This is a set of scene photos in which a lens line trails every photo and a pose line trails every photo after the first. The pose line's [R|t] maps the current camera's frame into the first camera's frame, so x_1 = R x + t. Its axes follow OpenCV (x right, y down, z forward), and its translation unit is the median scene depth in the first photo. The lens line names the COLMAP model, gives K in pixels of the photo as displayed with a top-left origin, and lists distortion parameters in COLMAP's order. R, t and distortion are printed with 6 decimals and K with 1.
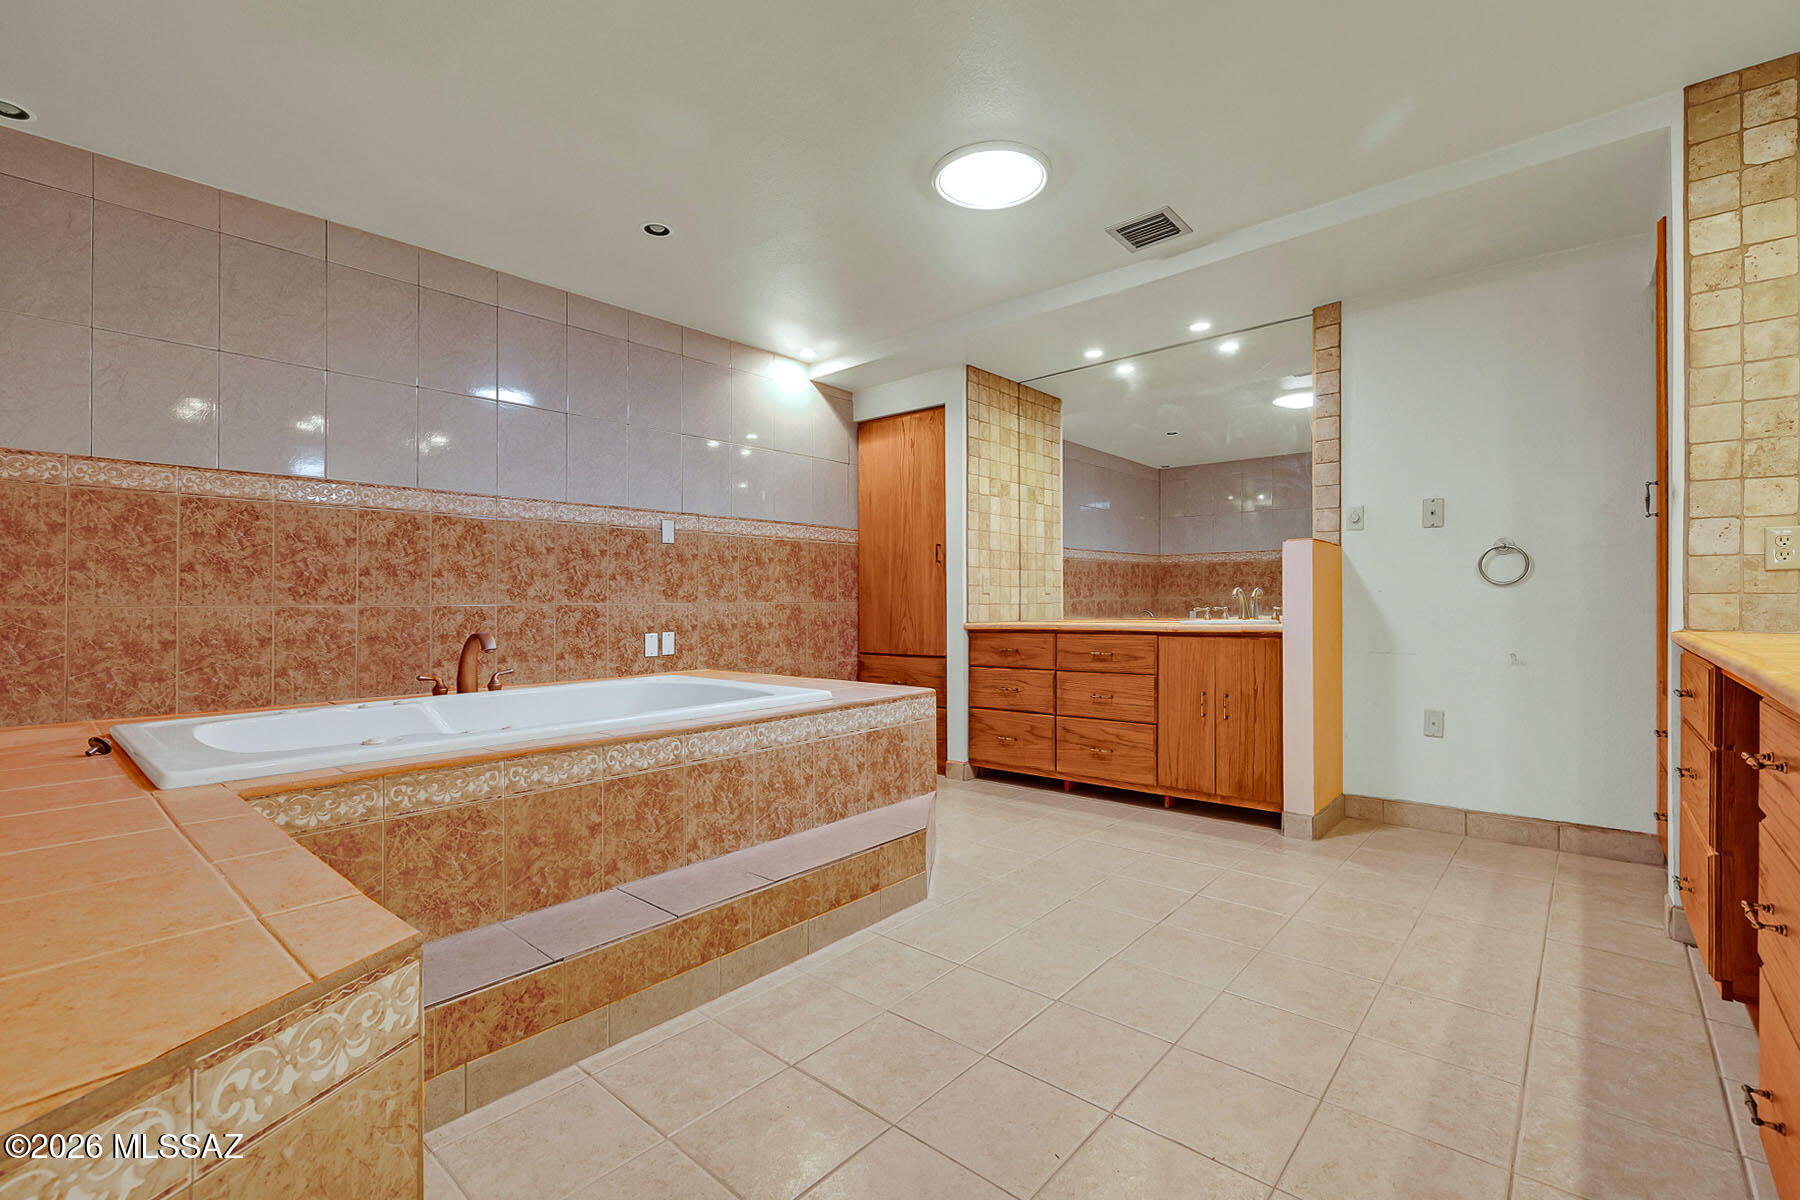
lens RADIAL K [[824.0, 0, 880.1], [0, 824.0, 601.1], [0, 0, 1]] dist [0.002250, 0.000088]
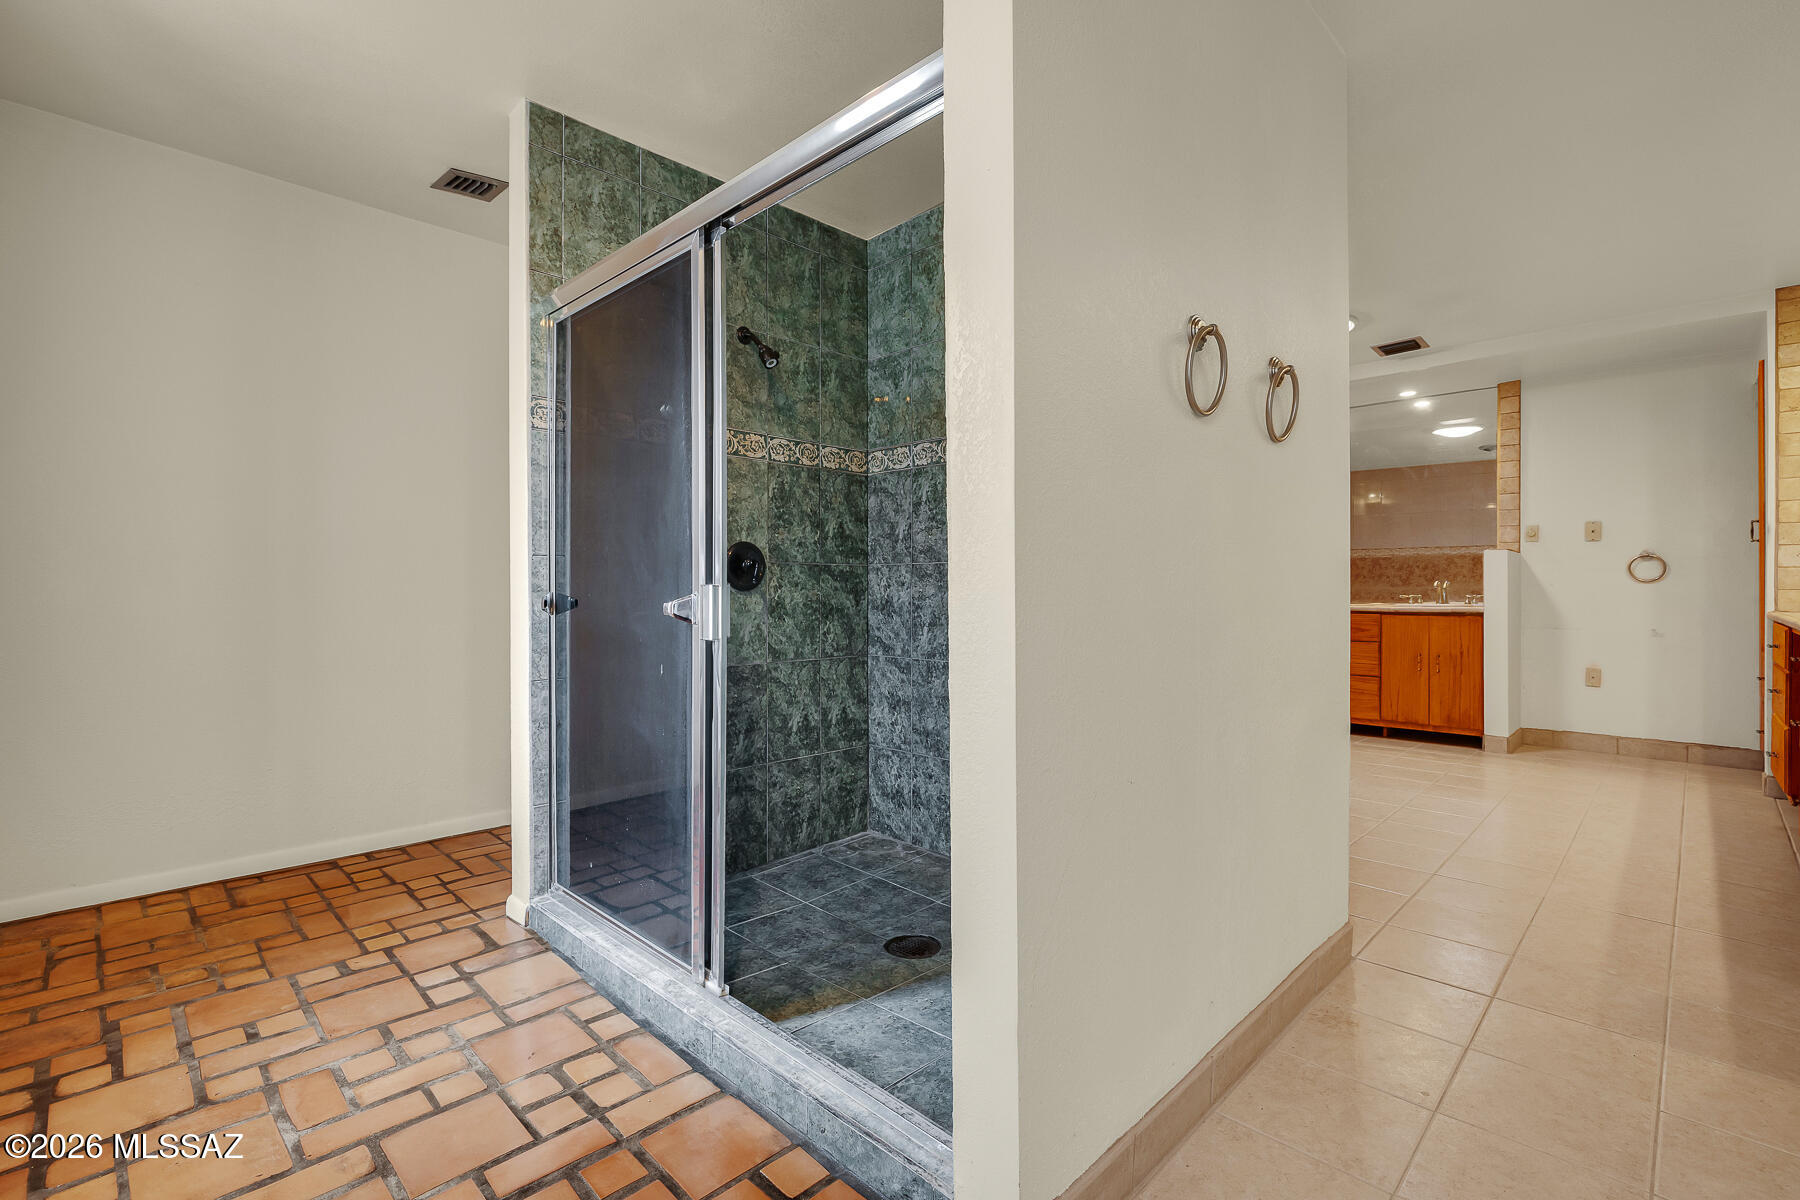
lens RADIAL K [[797.4, 0, 891.1], [0, 797.4, 580.1], [0, 0, 1]] dist [0.002025, -0.000779]
pose [[0.997021, 0.010439, -0.076421, -0.490995], [-0.011102, 0.999904, -0.008254, 0.004004], [0.076328, 0.009078, 0.997041, -0.534236]]
